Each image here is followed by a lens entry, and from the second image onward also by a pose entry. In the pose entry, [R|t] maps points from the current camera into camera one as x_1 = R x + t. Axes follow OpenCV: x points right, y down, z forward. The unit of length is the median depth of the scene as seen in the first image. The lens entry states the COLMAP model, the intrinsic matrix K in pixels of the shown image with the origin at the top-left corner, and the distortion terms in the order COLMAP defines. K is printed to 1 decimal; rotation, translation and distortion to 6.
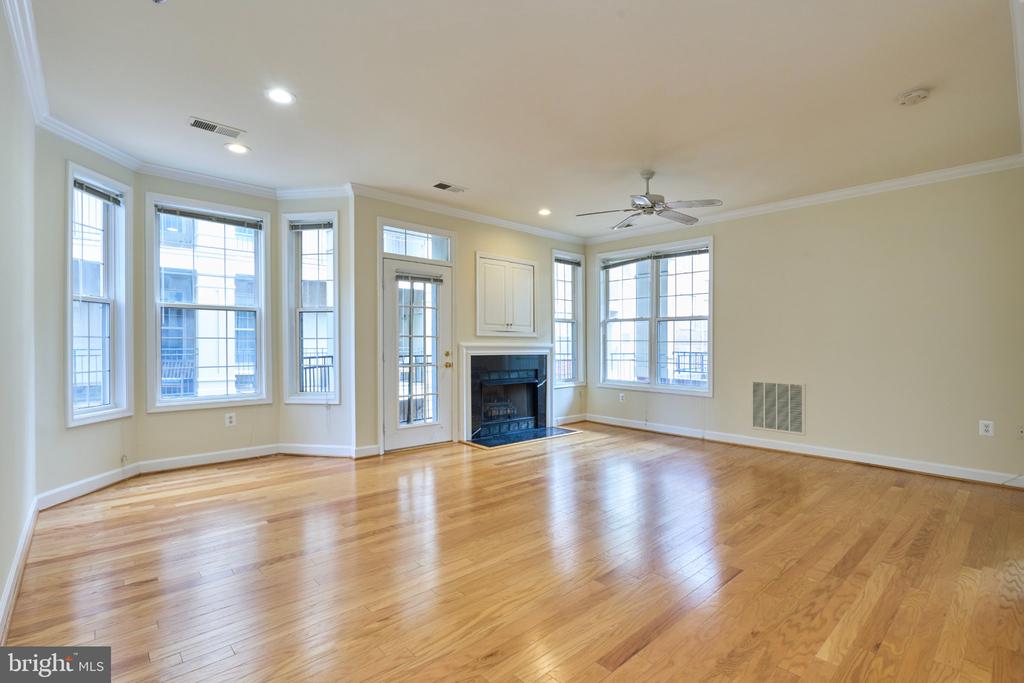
lens RADIAL K [[475.5, 0, 519.9], [0, 475.5, 342.1], [0, 0, 1]] dist [-0.017658, 0.004451]
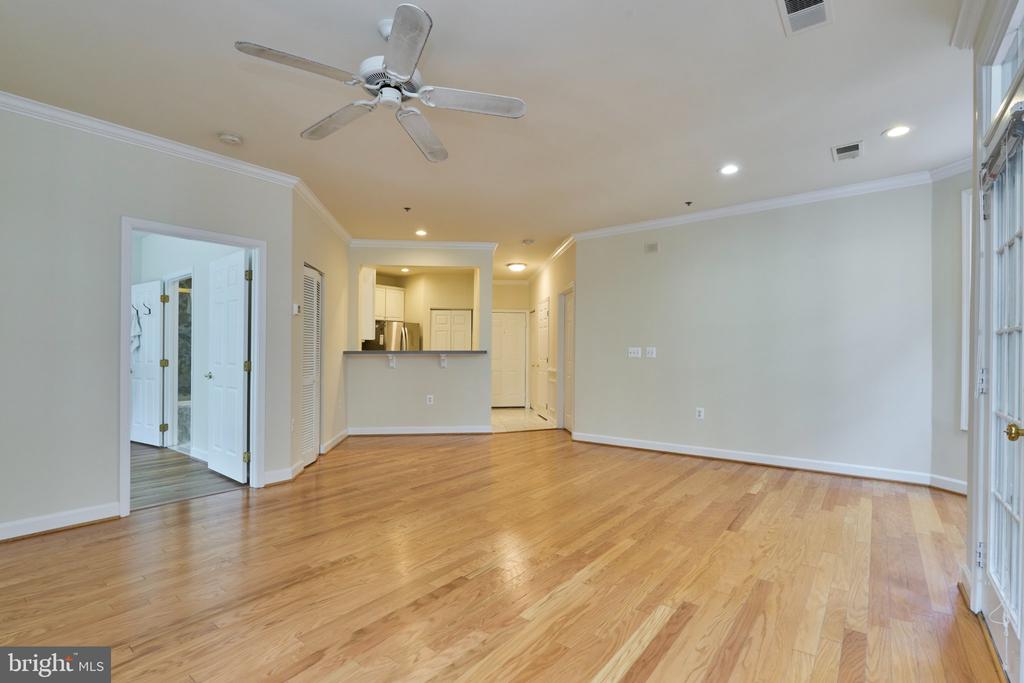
lens RADIAL K [[475.5, 0, 517.2], [0, 475.5, 344.6], [0, 0, 1]] dist [-0.017658, 0.004451]
pose [[-0.986115, -0.009746, -0.165775, 0.164237], [-0.006706, 0.999799, -0.018888, 0.005490], [0.165926, -0.017514, -0.985983, 1.161754]]
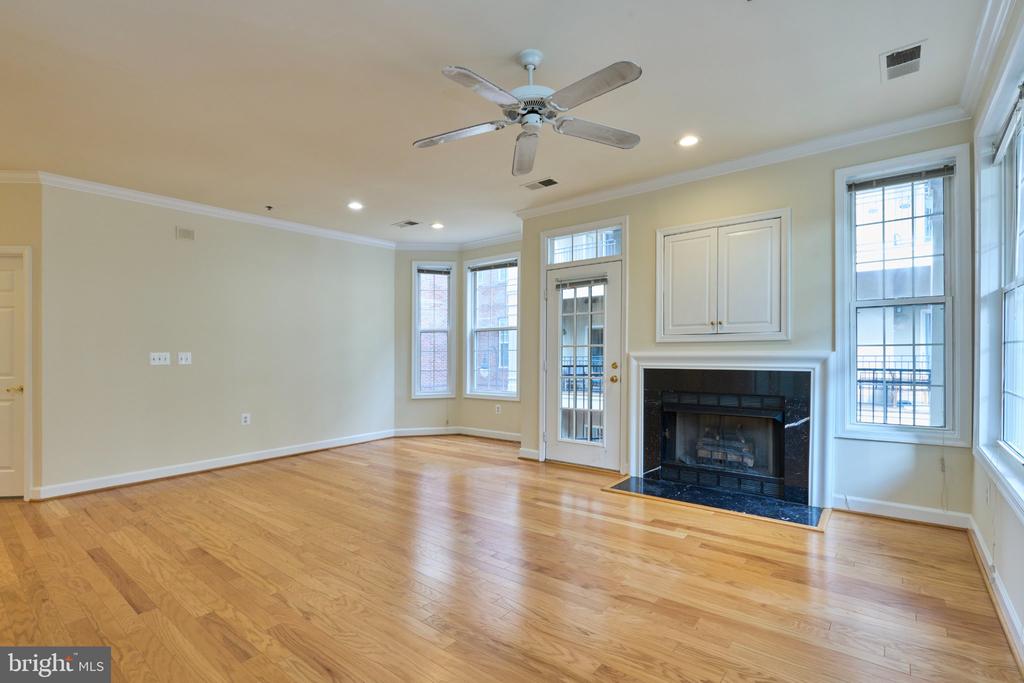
lens RADIAL K [[475.5, 0, 511.4], [0, 475.5, 352.1], [0, 0, 1]] dist [-0.017658, 0.004451]
pose [[0.144730, -0.007143, -0.989445, 0.624946], [0.013337, 0.999897, -0.005267, 0.002893], [0.989381, -0.012433, 0.144811, 0.677561]]
